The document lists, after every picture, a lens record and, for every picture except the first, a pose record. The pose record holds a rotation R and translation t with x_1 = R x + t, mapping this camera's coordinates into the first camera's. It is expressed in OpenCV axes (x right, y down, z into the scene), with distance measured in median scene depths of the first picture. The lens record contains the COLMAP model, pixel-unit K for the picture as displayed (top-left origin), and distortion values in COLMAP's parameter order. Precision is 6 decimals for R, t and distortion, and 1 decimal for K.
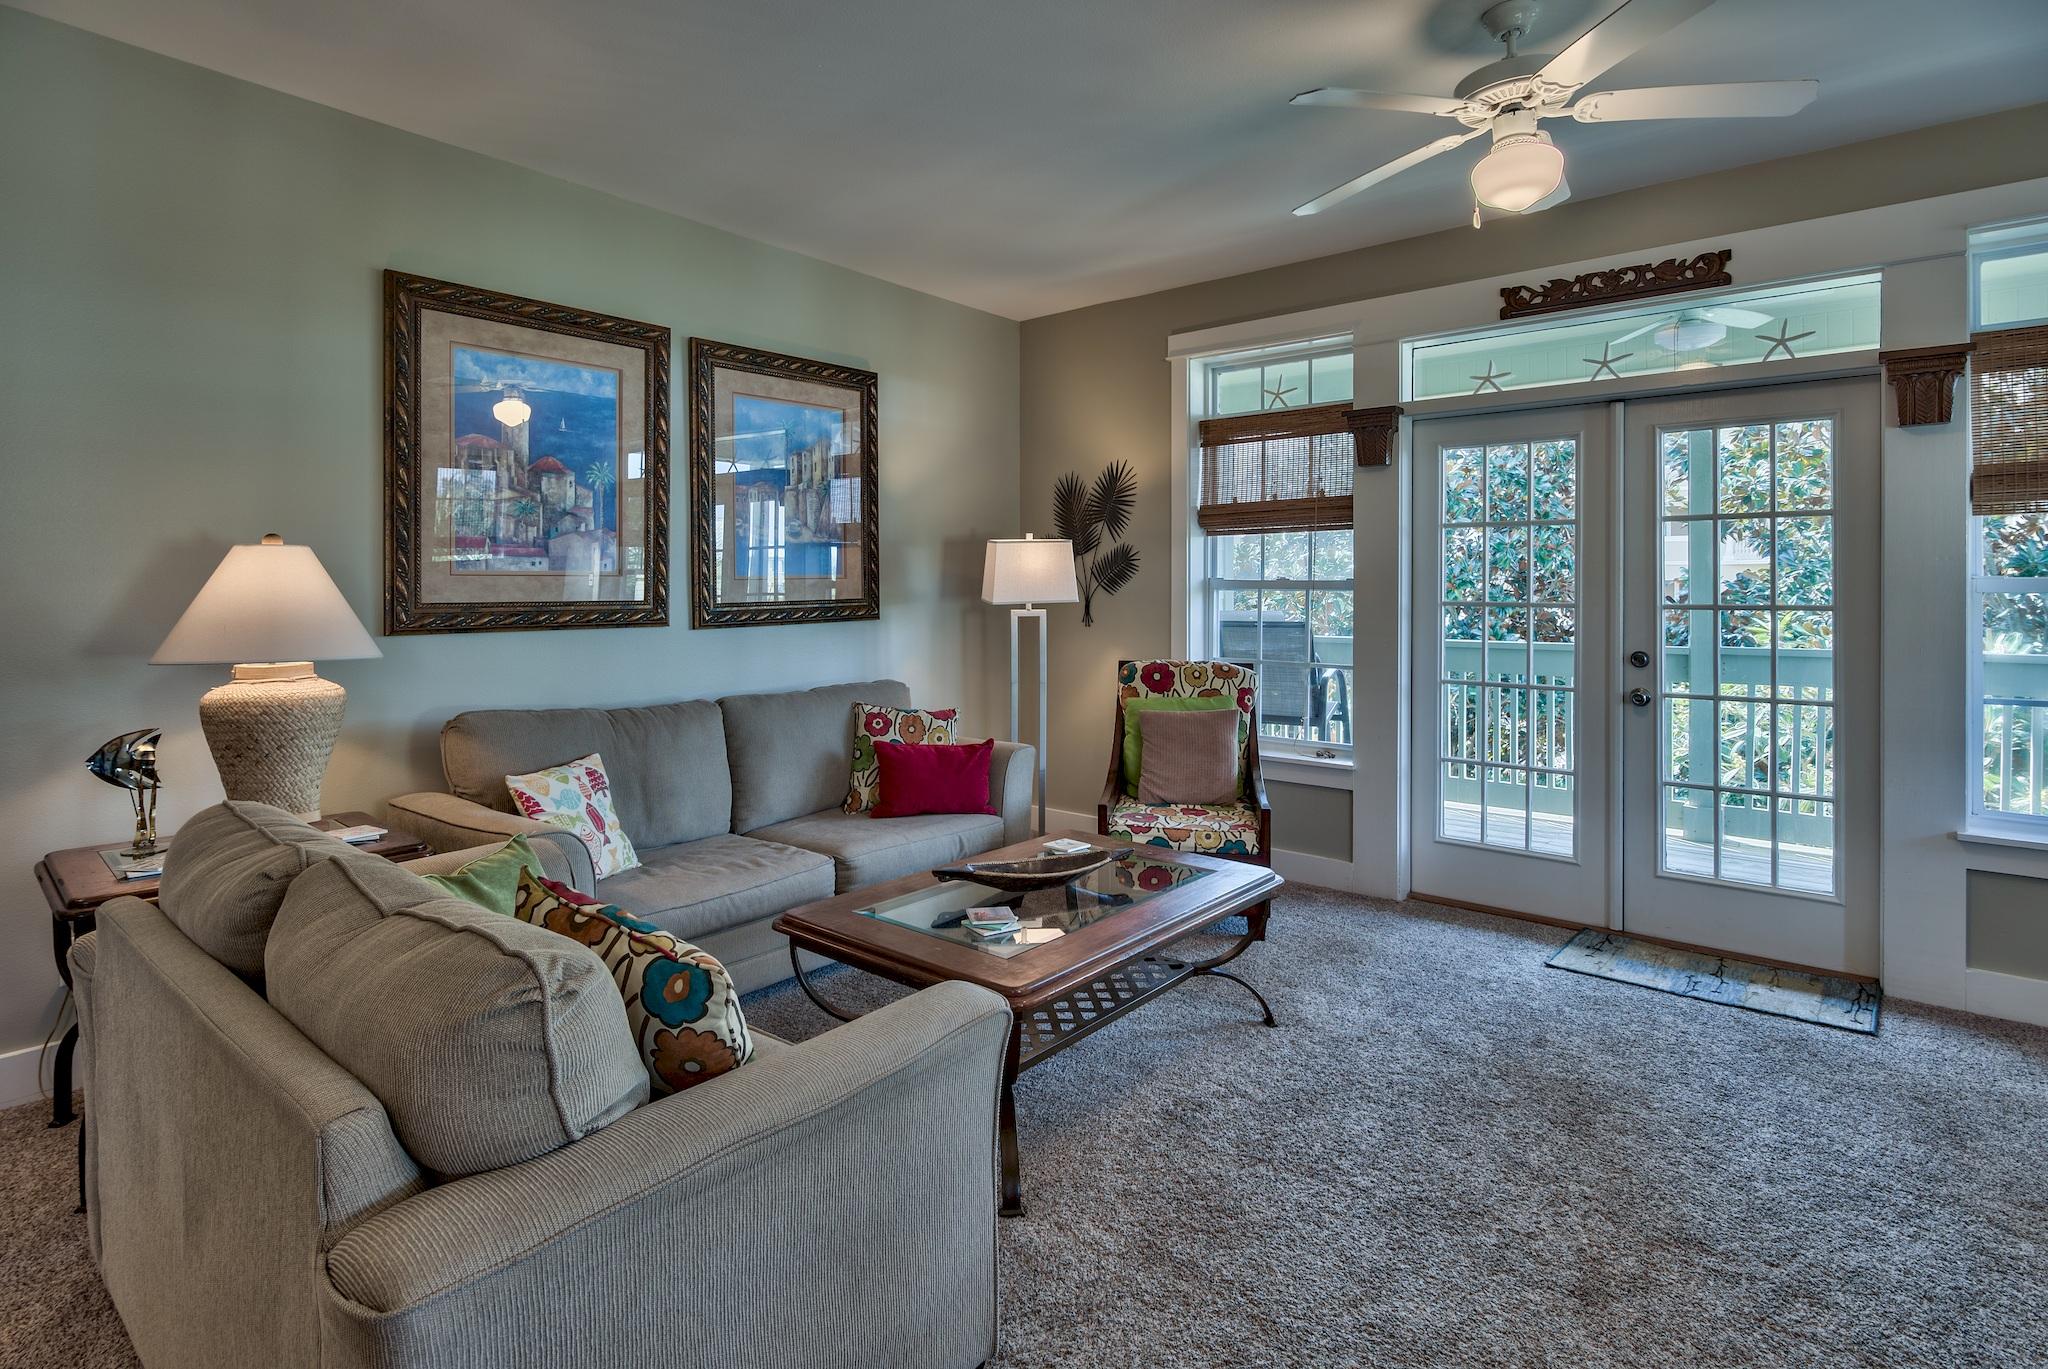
lens RADIAL K [[1024.1, 0, 1063.4], [0, 1024.1, 580.9], [0, 0, 1]] dist [-0.003205, -0.000246]
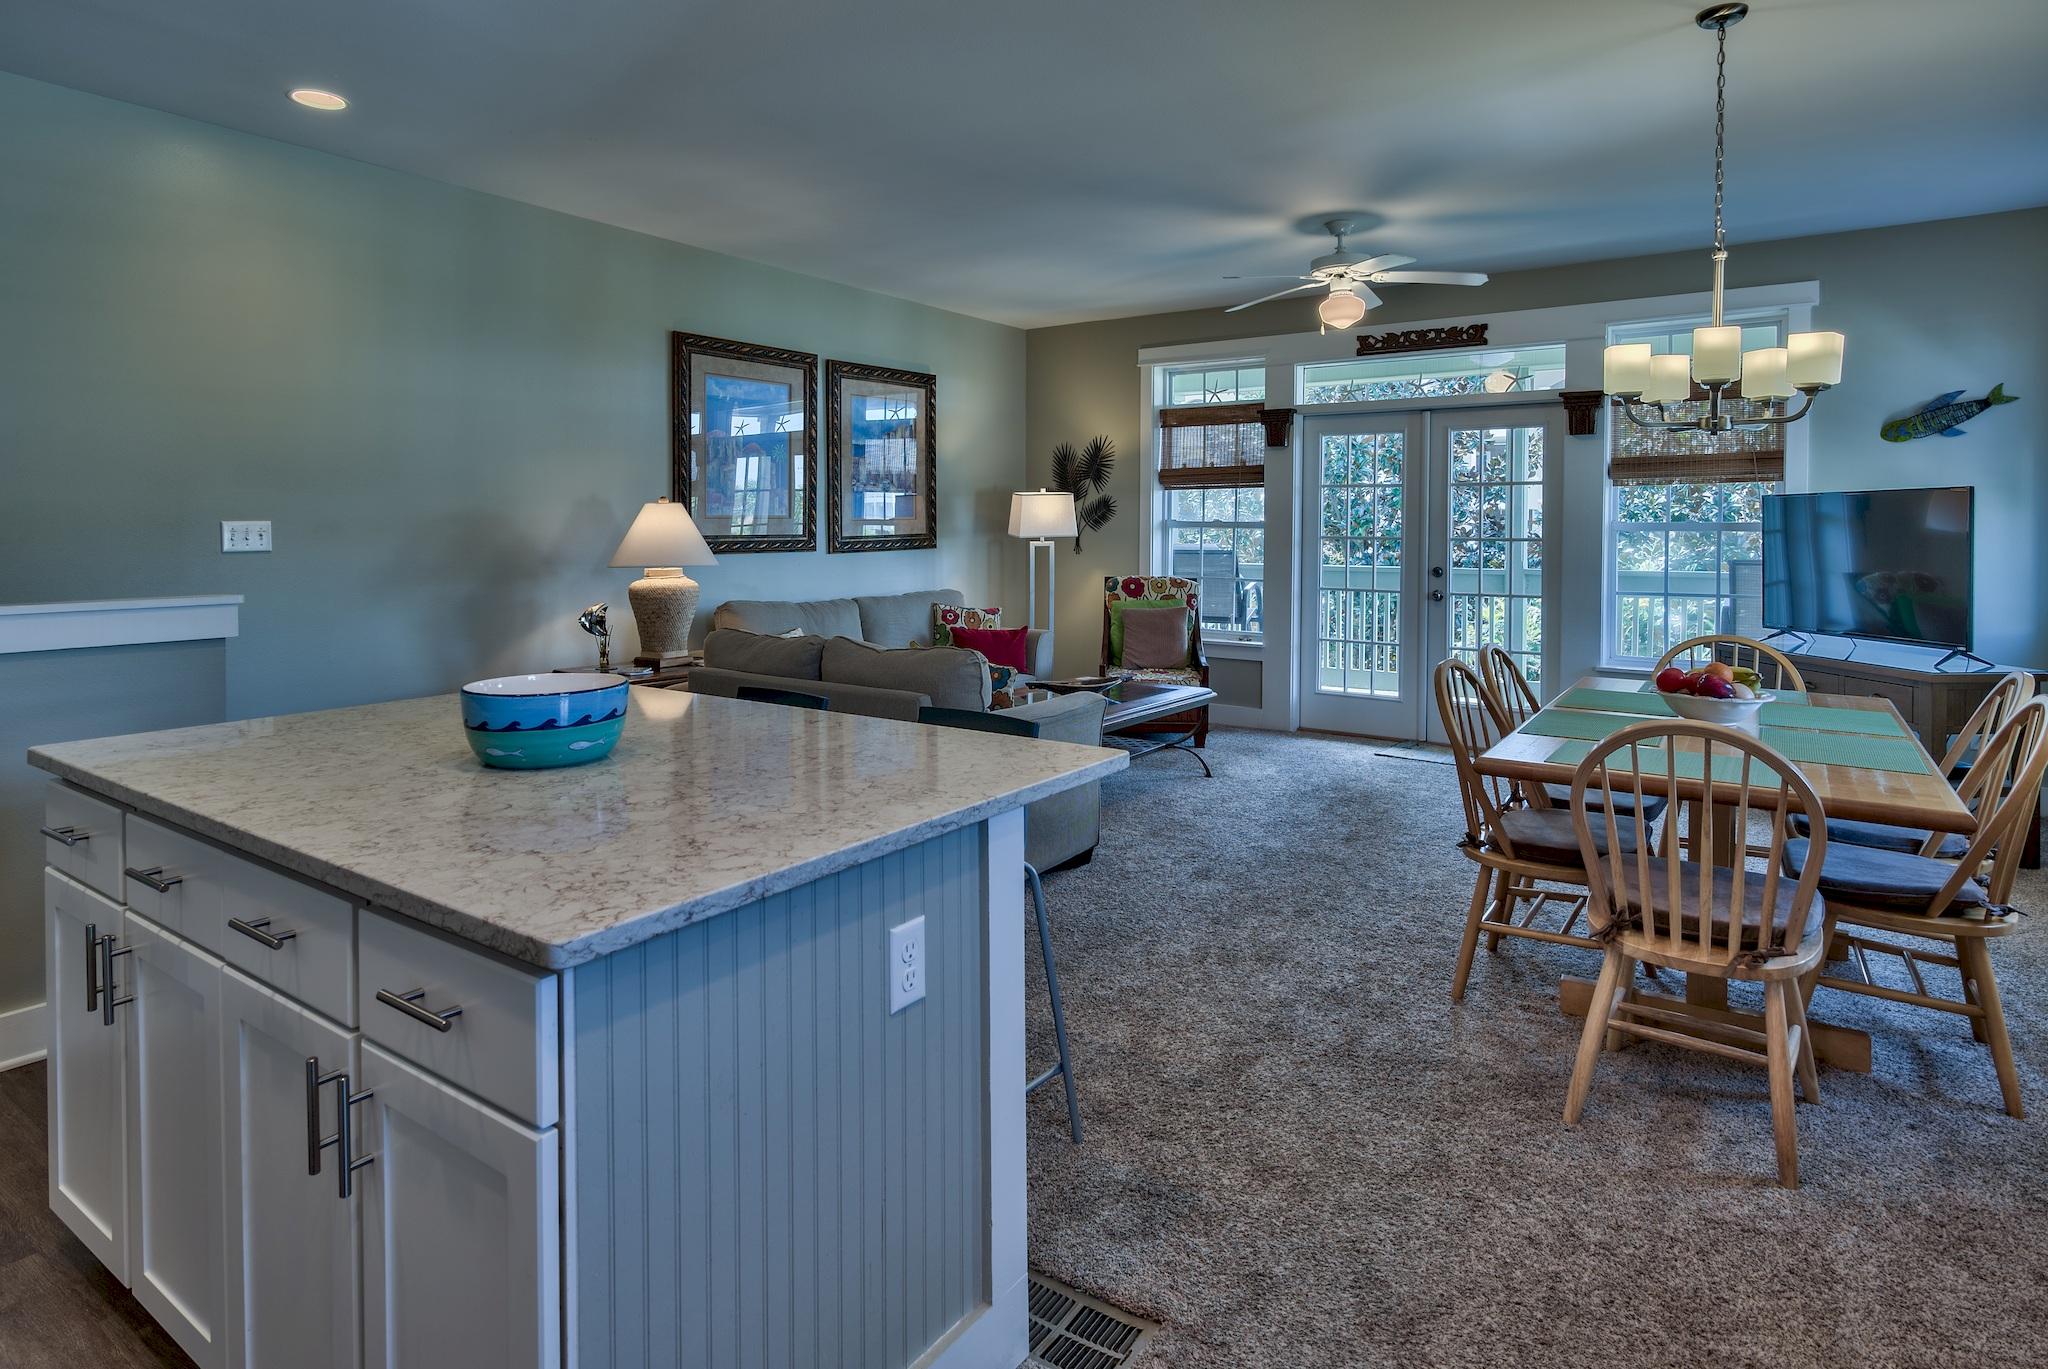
lens RADIAL K [[1135.5, 0, 1024.6], [0, 1135.5, 547.8], [0, 0, 1]] dist [0.004369, 0.000548]
pose [[0.999011, 0.001561, 0.044427, -0.138281], [-0.002768, 0.999628, 0.027121, -0.006717], [-0.044368, -0.027217, 0.998644, -0.633904]]
